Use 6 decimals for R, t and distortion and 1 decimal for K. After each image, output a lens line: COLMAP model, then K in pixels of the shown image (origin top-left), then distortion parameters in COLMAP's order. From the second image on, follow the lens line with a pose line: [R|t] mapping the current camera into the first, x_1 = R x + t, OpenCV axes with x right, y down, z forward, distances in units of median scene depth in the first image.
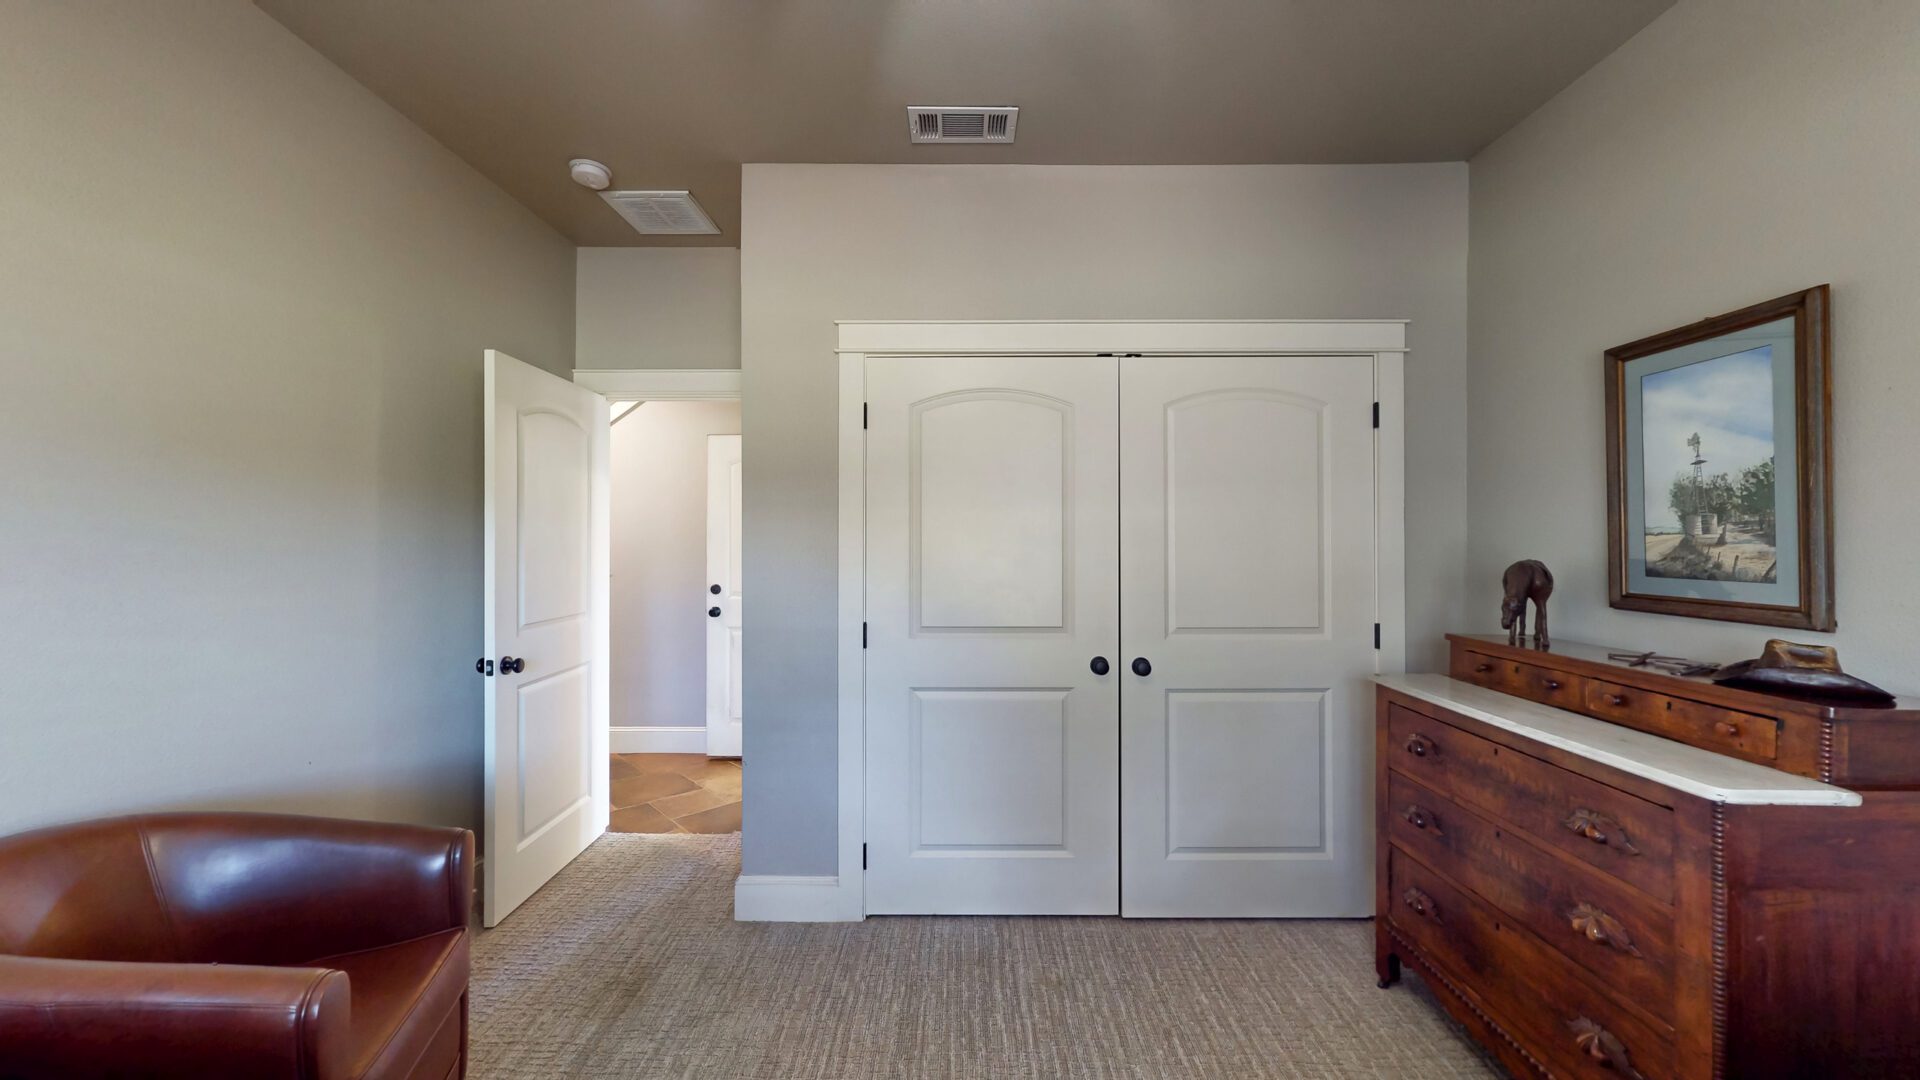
lens RADIAL K [[704.2, 0, 962.2], [0, 704.2, 539.2], [0, 0, 1]] dist [0.003256, 0.000183]
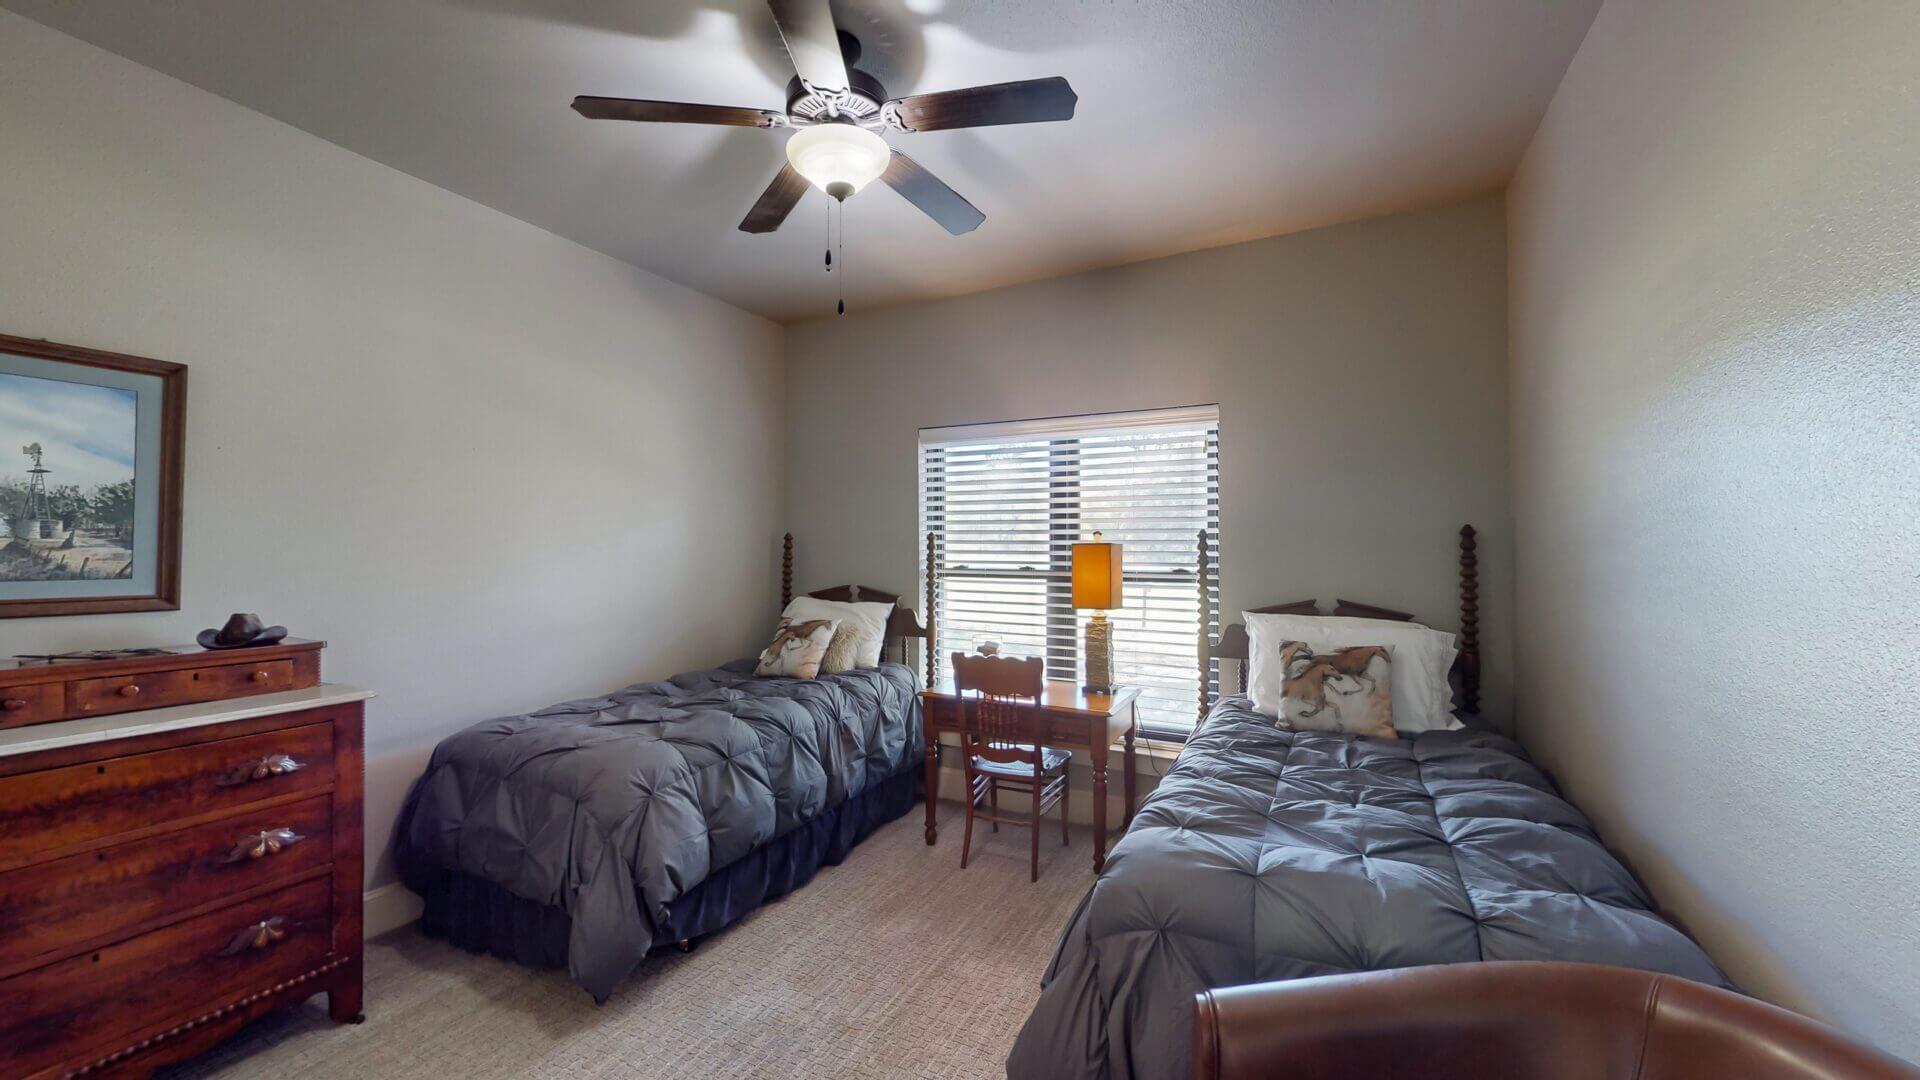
lens RADIAL K [[704.2, 0, 959.1], [0, 704.2, 541.9], [0, 0, 1]] dist [0.003256, 0.000183]
pose [[-0.892486, -0.000374, 0.451074, -0.712611], [-0.007411, 0.999877, -0.013834, 0.002779], [-0.451014, -0.015690, -0.892379, 1.381658]]
